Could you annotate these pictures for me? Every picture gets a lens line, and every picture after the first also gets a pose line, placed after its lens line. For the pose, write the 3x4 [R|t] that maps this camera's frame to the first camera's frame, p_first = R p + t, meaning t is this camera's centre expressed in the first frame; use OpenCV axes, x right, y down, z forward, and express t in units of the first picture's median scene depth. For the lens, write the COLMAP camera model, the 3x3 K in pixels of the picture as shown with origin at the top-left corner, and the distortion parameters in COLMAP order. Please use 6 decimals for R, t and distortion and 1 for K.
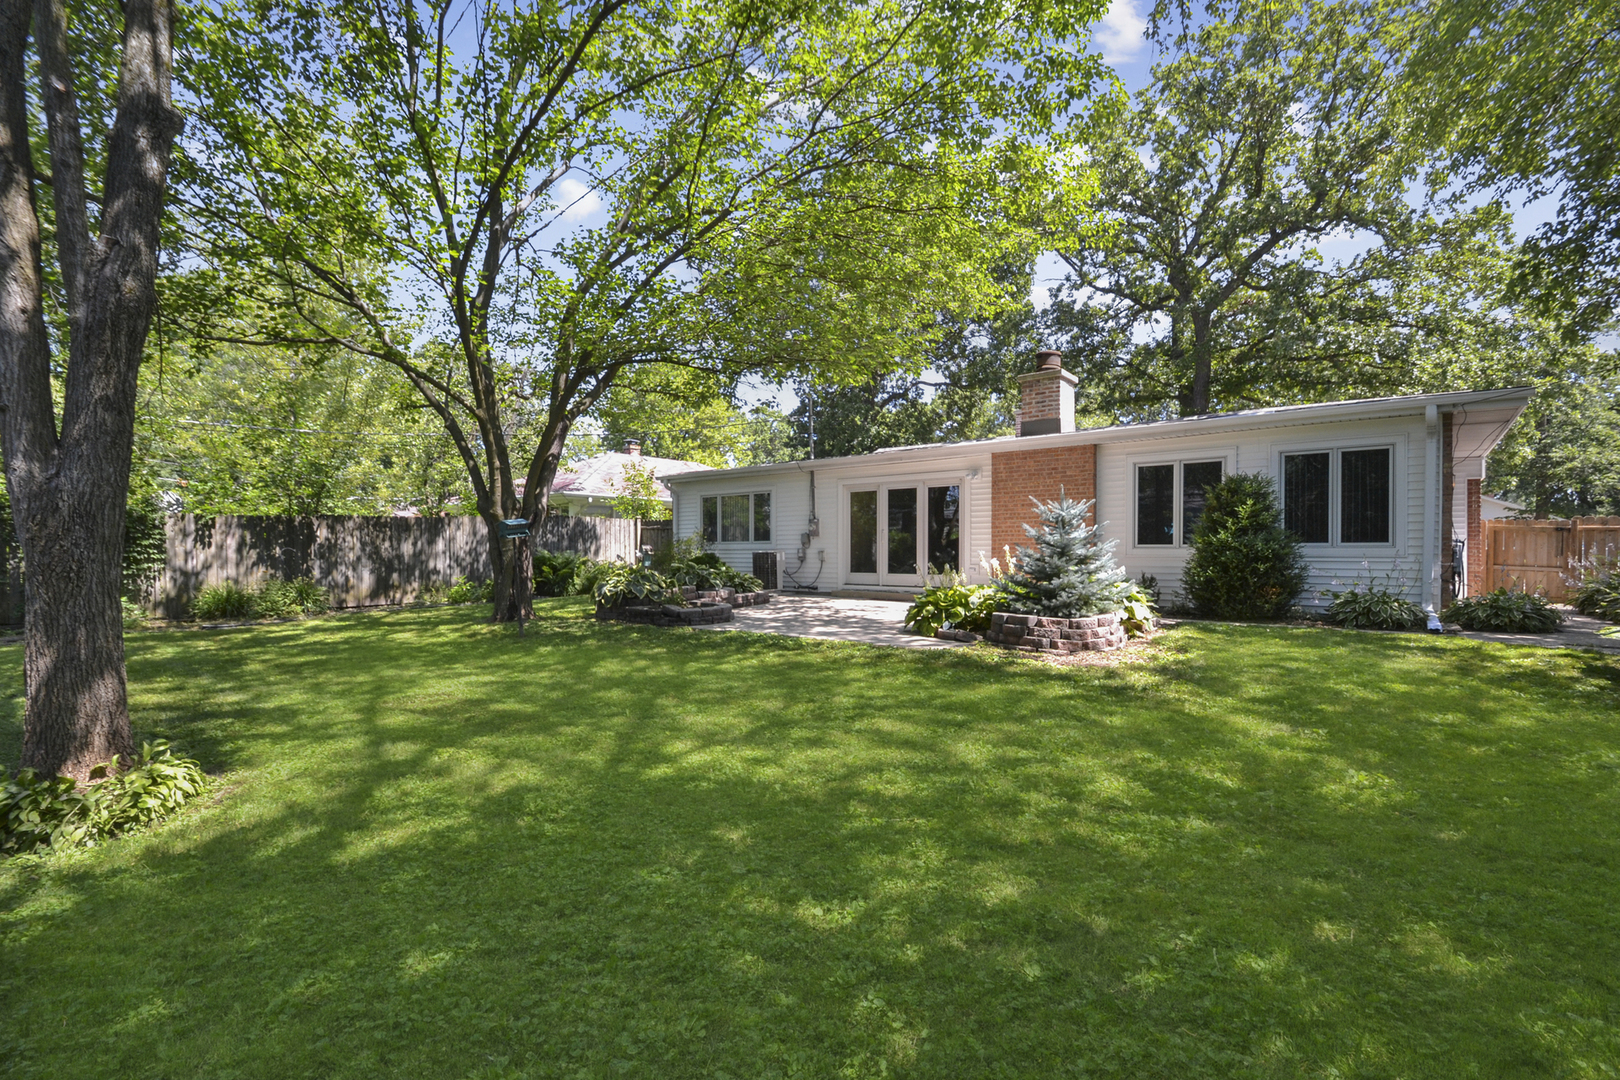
lens RADIAL K [[731.4, 0, 811.7], [0, 731.4, 555.7], [0, 0, 1]] dist [0.001155, -0.000102]
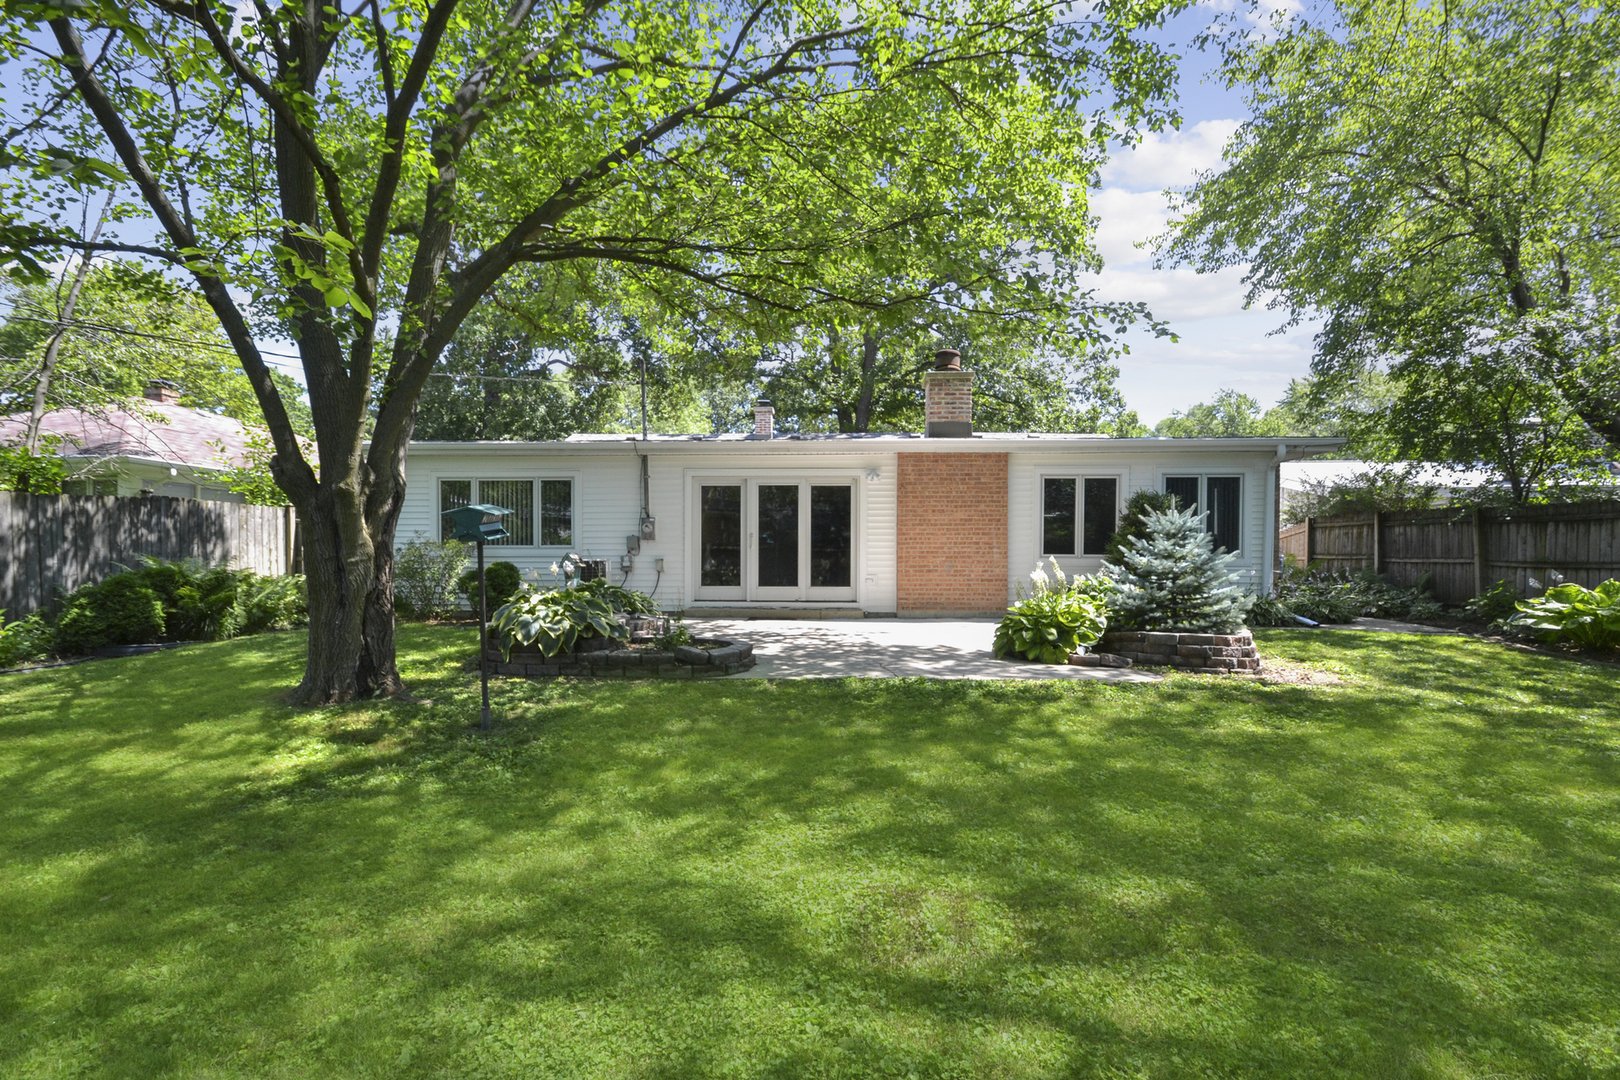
lens RADIAL K [[731.4, 0, 811.7], [0, 731.4, 555.7], [0, 0, 1]] dist [0.001155, -0.000102]
pose [[0.806998, 0.004181, 0.590539, -0.346639], [0.000220, 0.999973, -0.007380, -0.004613], [-0.590554, 0.006086, 0.806975, 0.302464]]
